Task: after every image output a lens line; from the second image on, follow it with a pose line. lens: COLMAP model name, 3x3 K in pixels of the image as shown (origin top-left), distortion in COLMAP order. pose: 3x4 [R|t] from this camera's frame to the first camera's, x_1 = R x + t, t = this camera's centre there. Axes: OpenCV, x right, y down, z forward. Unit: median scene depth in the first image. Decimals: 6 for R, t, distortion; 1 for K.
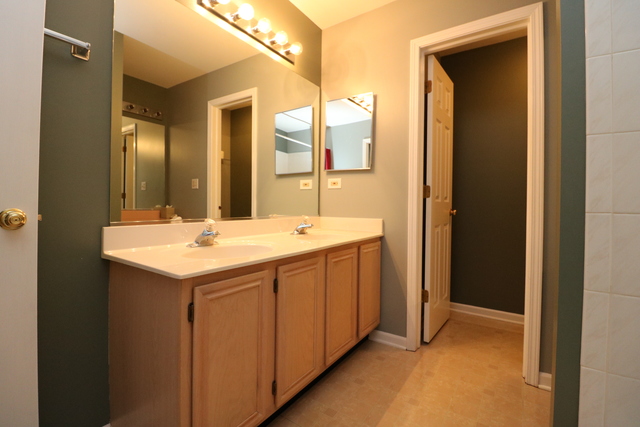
lens RADIAL K [[295.0, 0, 308.4], [0, 295.0, 207.0], [0, 0, 1]] dist [-0.009577, -0.004426]
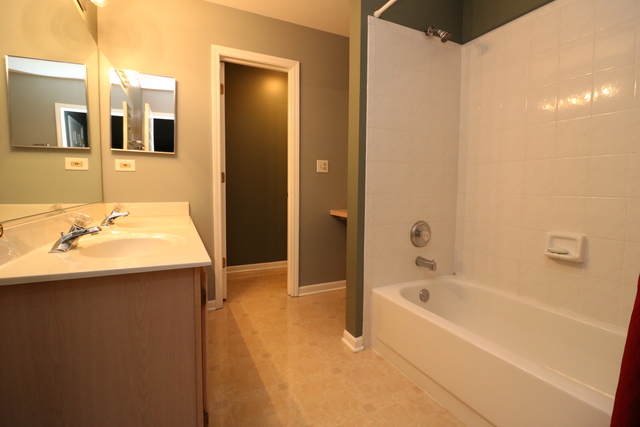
lens RADIAL K [[295.0, 0, 318.4], [0, 295.0, 210.3], [0, 0, 1]] dist [-0.009577, -0.004426]
pose [[0.492360, -0.073898, 0.867249, -0.473016], [0.004344, 0.996586, 0.082452, -0.017221], [-0.870381, -0.036829, 0.491000, 0.055169]]
